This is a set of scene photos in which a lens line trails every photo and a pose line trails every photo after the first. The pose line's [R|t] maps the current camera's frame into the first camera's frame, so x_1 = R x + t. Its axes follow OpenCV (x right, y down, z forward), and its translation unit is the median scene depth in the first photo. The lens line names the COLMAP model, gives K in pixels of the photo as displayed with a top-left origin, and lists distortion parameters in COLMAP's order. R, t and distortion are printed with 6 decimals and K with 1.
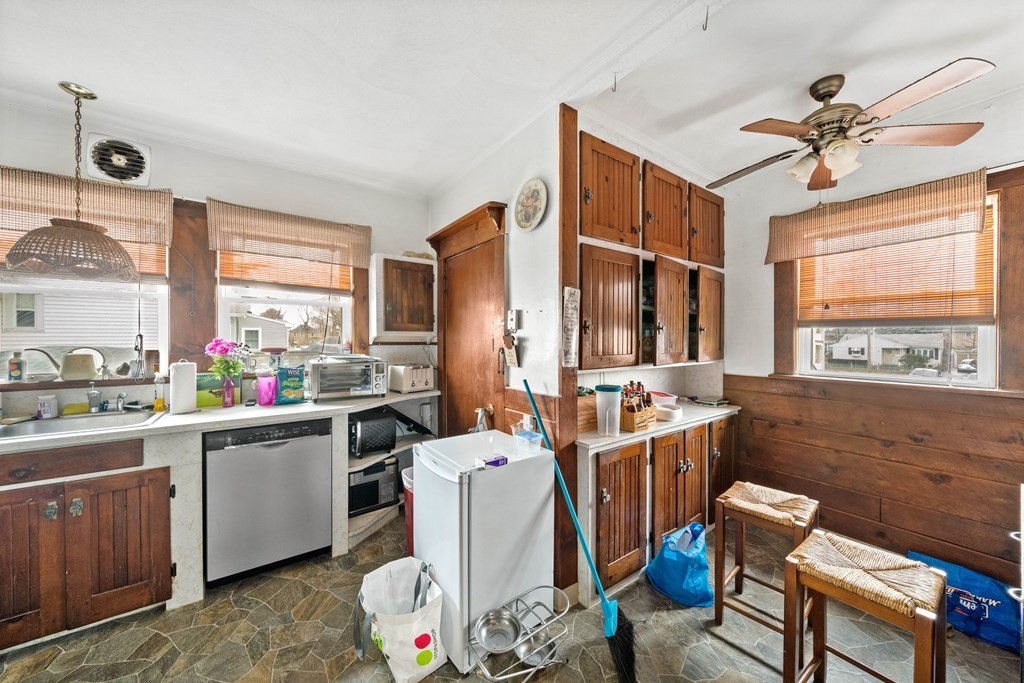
lens RADIAL K [[363.9, 0, 512.0], [0, 363.9, 341.5], [0, 0, 1]] dist [-0.007636, -0.000030]
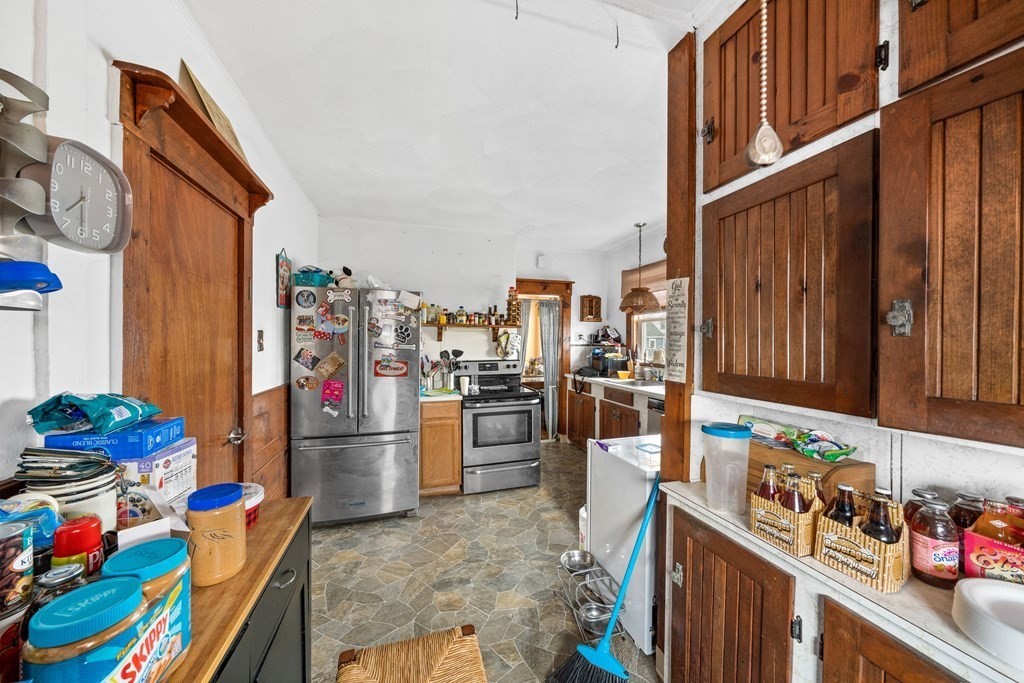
lens RADIAL K [[359.1, 0, 514.1], [0, 359.1, 345.6], [0, 0, 1]] dist [-0.006796, 0.000020]
pose [[-0.303828, 0.011040, -0.952663, 0.920237], [-0.011734, 0.999814, 0.015329, -0.013446], [0.952655, 0.015836, -0.303642, 0.844113]]
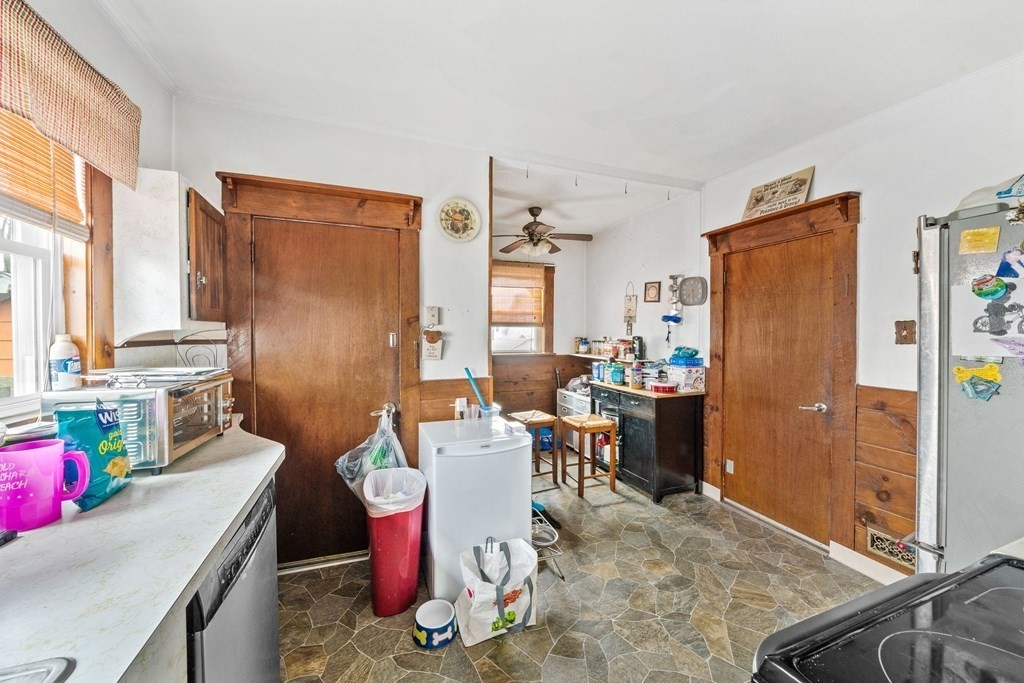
lens RADIAL K [[359.1, 0, 514.1], [0, 359.1, 345.6], [0, 0, 1]] dist [-0.006796, 0.000020]
pose [[0.248795, -0.036673, 0.967862, -1.070590], [0.006979, 0.999325, 0.036071, -0.009402], [-0.968531, -0.002219, 0.248883, 0.554674]]
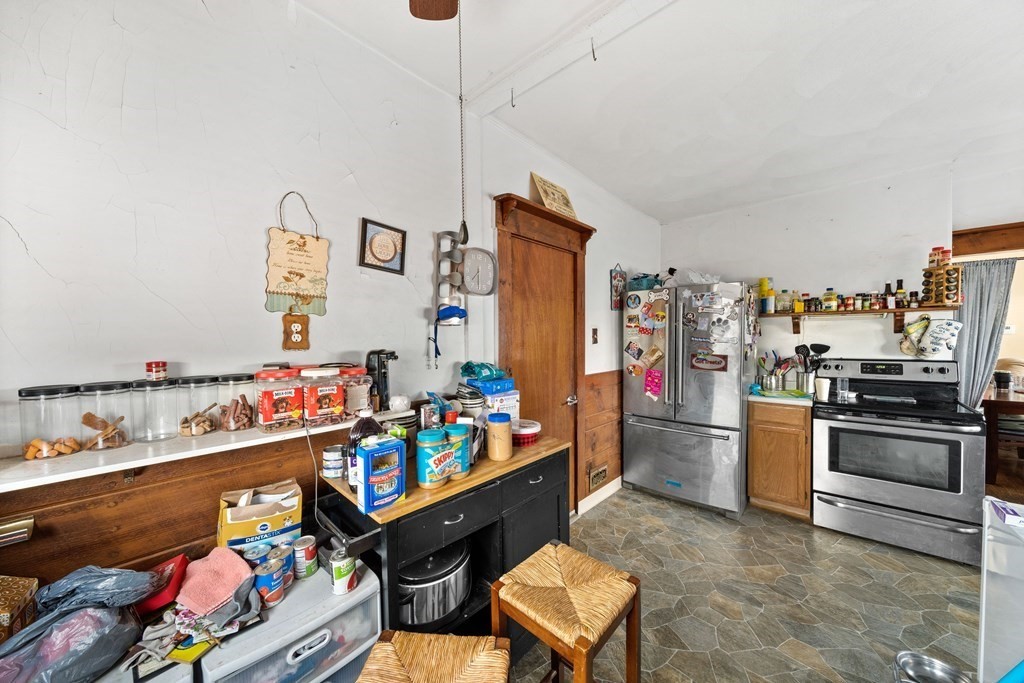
lens RADIAL K [[359.1, 0, 514.1], [0, 359.1, 345.6], [0, 0, 1]] dist [-0.006796, 0.000020]
pose [[-0.977471, 0.017933, -0.210309, 0.771383], [0.011421, 0.999418, 0.032137, -0.015059], [0.210763, 0.029011, -0.977107, 1.170318]]
